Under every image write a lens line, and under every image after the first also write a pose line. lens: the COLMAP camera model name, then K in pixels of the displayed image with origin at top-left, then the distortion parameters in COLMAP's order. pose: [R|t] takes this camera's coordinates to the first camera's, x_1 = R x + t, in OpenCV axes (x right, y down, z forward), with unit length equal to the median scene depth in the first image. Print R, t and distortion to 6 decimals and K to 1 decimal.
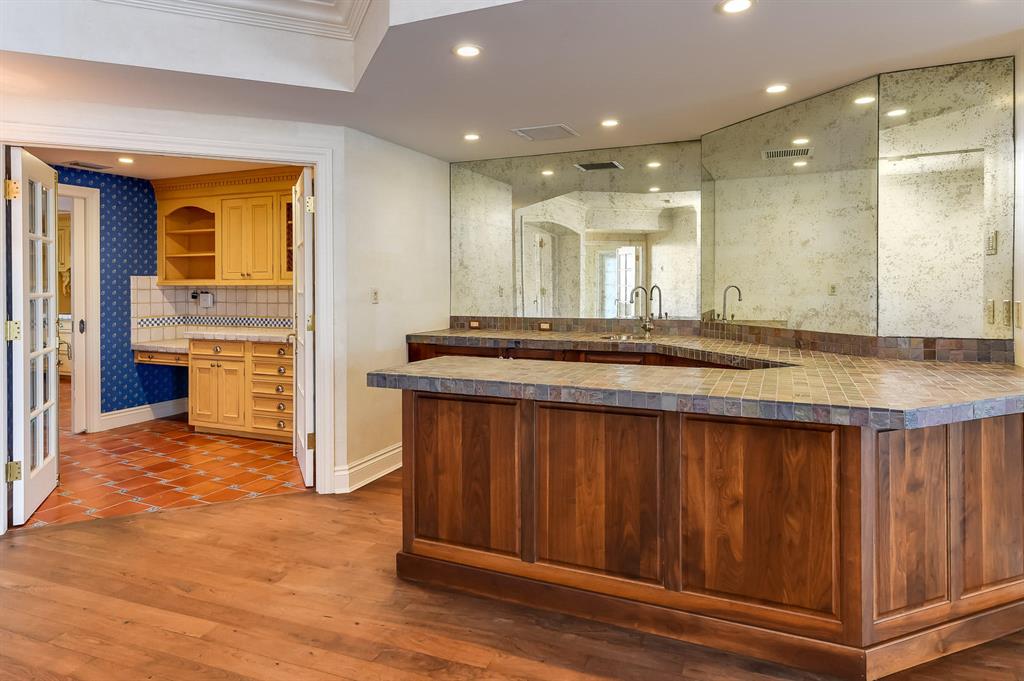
lens RADIAL K [[616.5, 0, 533.3], [0, 616.5, 289.4], [0, 0, 1]] dist [0.005713, -0.003246]
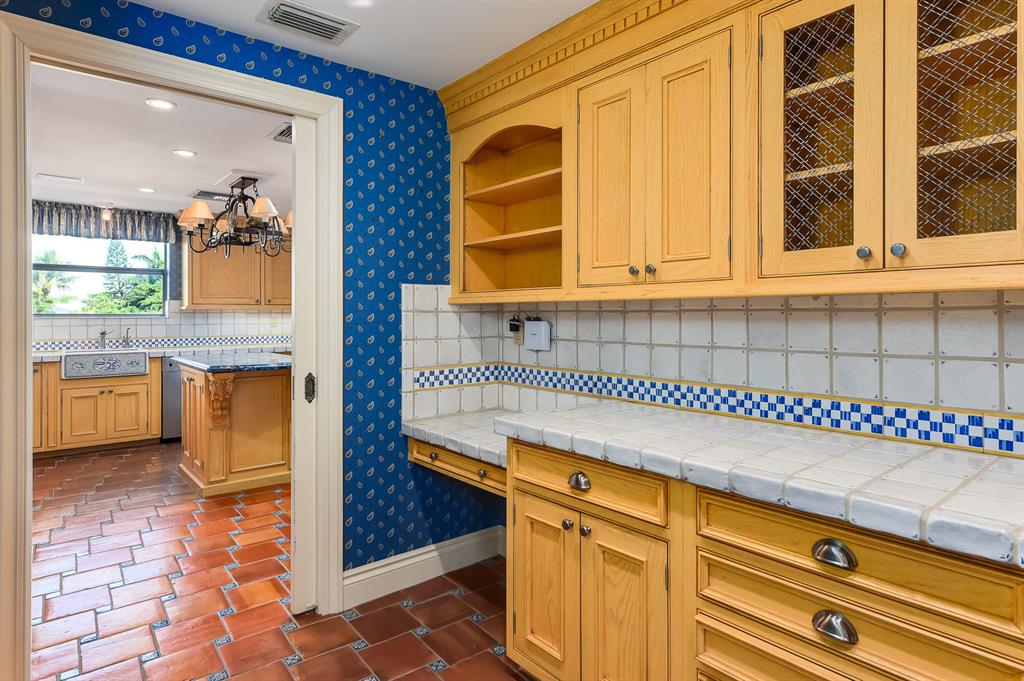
lens RADIAL K [[574.0, 0, 521.9], [0, 574.0, 316.7], [0, 0, 1]] dist [0.005885, -0.000317]
pose [[0.892688, 0.002762, -0.450667, -0.362670], [-0.003736, 0.999992, -0.001272, 0.004501], [0.450660, 0.002819, 0.892691, 0.638544]]
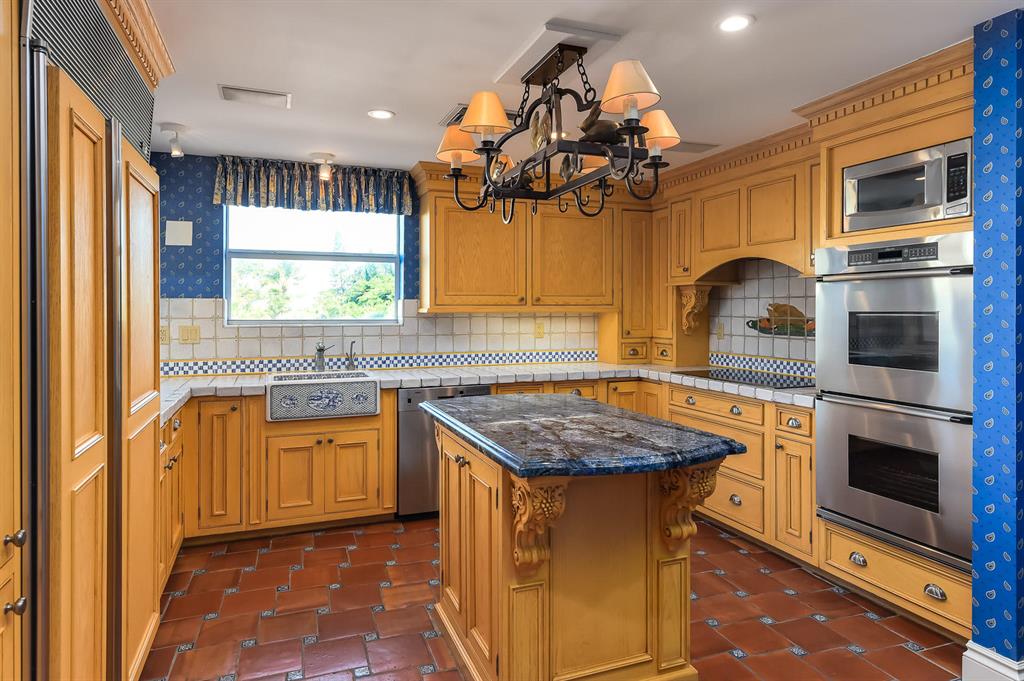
lens RADIAL K [[616.5, 0, 516.8], [0, 616.5, 314.3], [0, 0, 1]] dist [0.005713, -0.003246]
pose [[0.696114, 0.007016, -0.717897, -0.578780], [-0.005766, 0.999975, 0.004181, -0.003090], [0.717908, 0.001229, 0.696137, 0.754482]]
